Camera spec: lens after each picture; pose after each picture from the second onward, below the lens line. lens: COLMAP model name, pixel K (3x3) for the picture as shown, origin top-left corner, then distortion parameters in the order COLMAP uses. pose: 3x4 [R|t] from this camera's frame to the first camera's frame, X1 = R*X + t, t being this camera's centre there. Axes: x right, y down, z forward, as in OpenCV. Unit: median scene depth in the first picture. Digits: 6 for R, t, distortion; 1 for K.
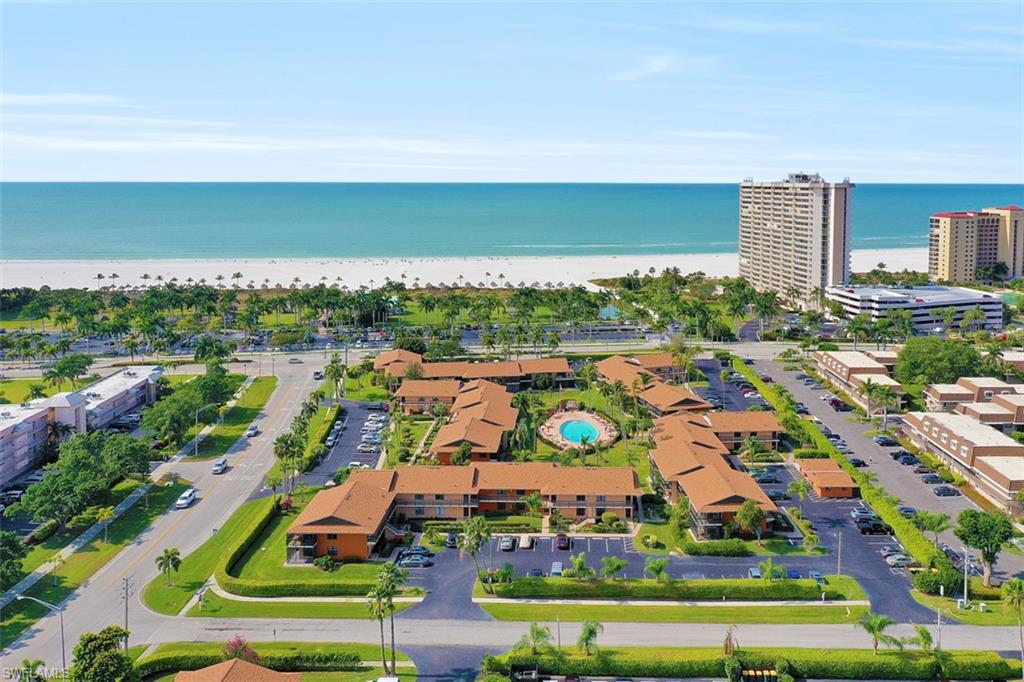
lens RADIAL K [[830.3, 0, 549.6], [0, 830.3, 242.4], [0, 0, 1]] dist [-0.004397, -0.003076]
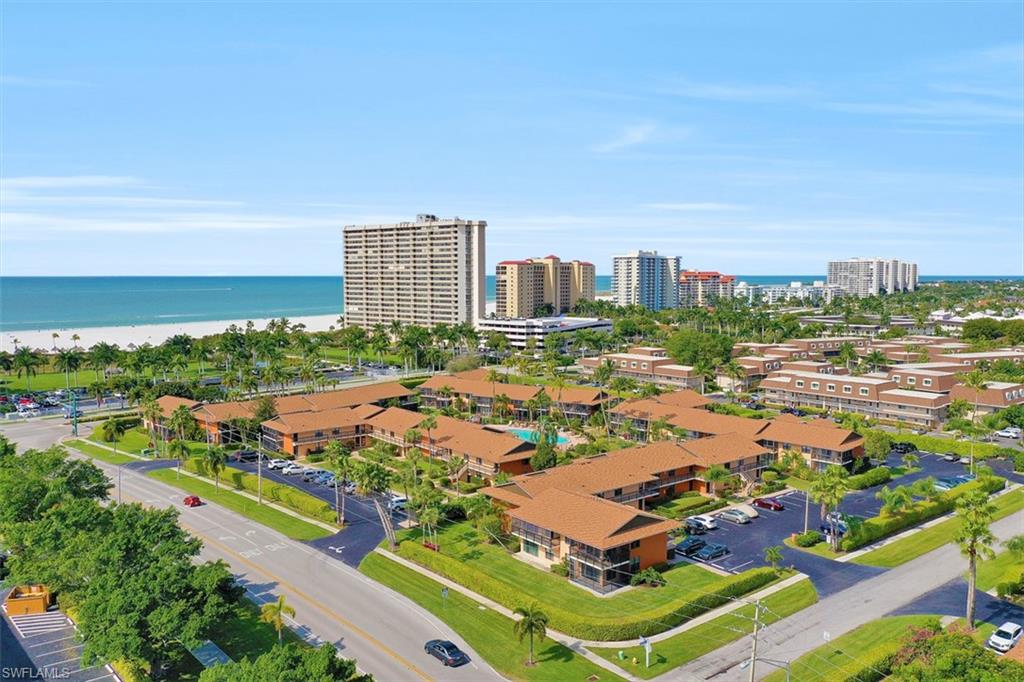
lens RADIAL K [[815.7, 0, 512.0], [0, 815.7, 341.0], [0, 0, 1]] dist [0.004878, -0.000840]
pose [[0.768165, -0.055725, 0.637822, -0.280282], [0.051018, 0.998365, 0.025780, 0.054512], [-0.638216, 0.012737, 0.769752, 0.183976]]
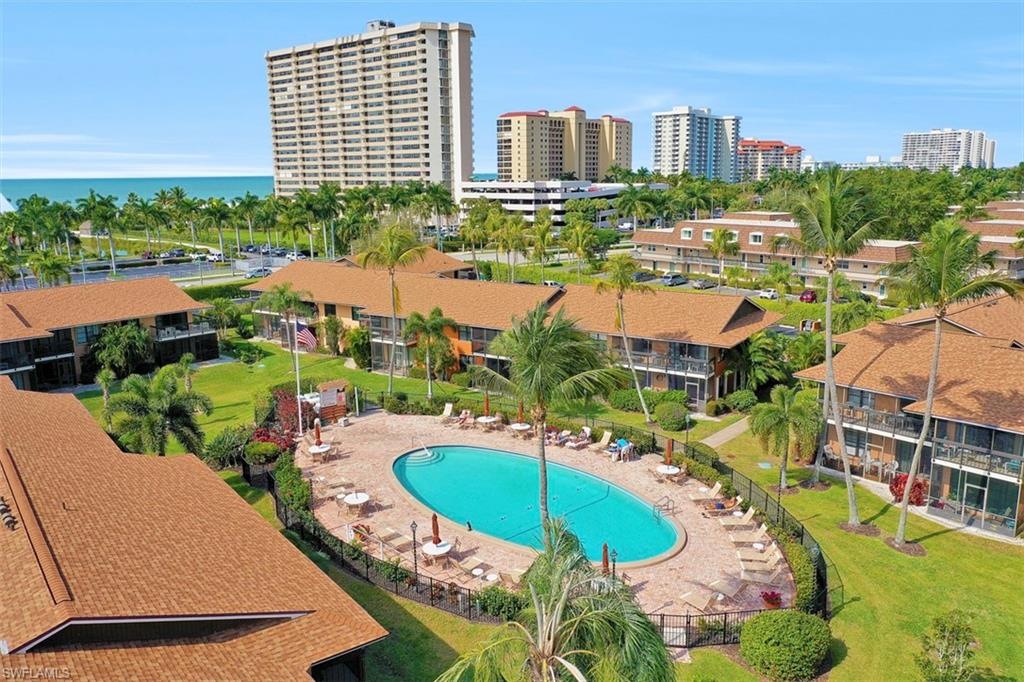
lens RADIAL K [[815.7, 0, 512.0], [0, 815.7, 341.0], [0, 0, 1]] dist [0.004878, -0.000840]
pose [[0.782447, -0.137199, 0.607415, -0.046603], [0.059923, 0.987489, 0.145857, 0.084001], [-0.619827, -0.077727, 0.780879, 0.445993]]
